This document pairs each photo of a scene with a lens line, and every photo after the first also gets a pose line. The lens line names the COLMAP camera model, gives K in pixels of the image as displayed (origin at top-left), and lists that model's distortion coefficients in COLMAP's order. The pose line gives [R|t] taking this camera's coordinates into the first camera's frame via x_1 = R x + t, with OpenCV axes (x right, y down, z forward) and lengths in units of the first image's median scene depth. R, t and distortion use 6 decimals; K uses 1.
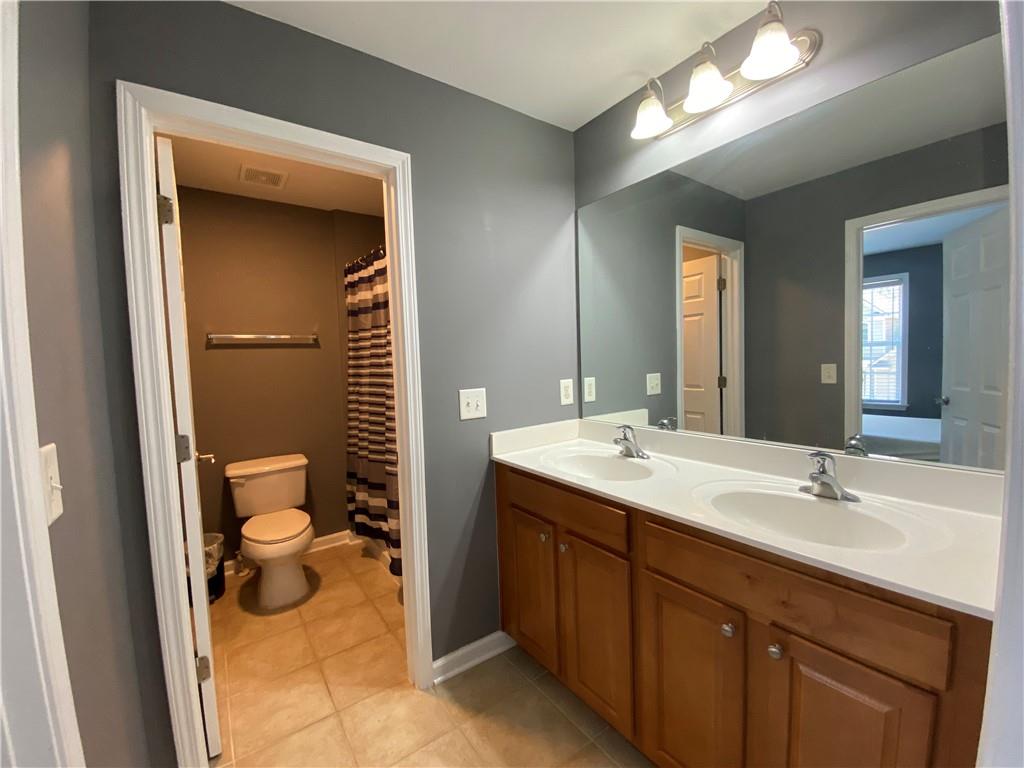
lens RADIAL K [[416.4, 0, 512.0], [0, 416.4, 384.0], [0, 0, 1]] dist [0.026957, -0.021320]
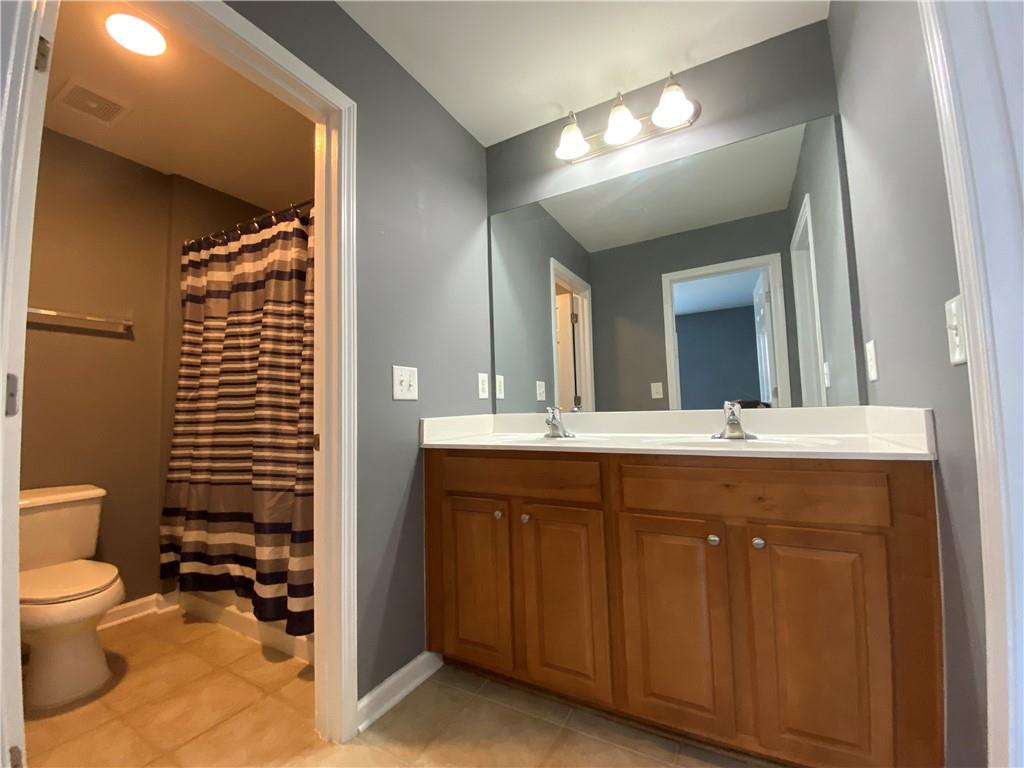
lens RADIAL K [[416.4, 0, 512.0], [0, 416.4, 384.0], [0, 0, 1]] dist [0.026957, -0.021320]
pose [[0.905615, 0.035766, 0.422589, -0.222086], [0.022410, 0.991010, -0.131898, 0.144383], [-0.423507, 0.128919, 0.896672, 0.075156]]
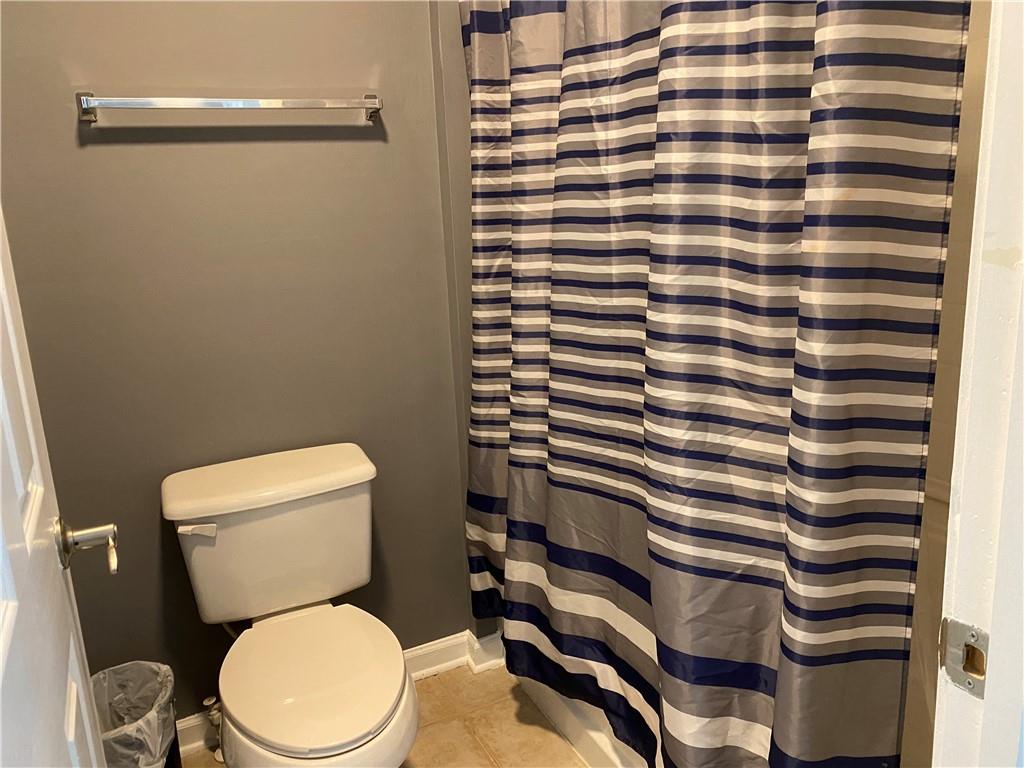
lens RADIAL K [[771.4, 0, 516.8], [0, 771.4, 367.9], [0, 0, 1]] dist [0.040737, -0.001630]
pose [[0.985889, 0.024862, -0.165546, -0.338149], [0.003714, 0.985418, 0.170109, -0.013555], [0.167361, -0.168323, 0.971420, 0.514455]]
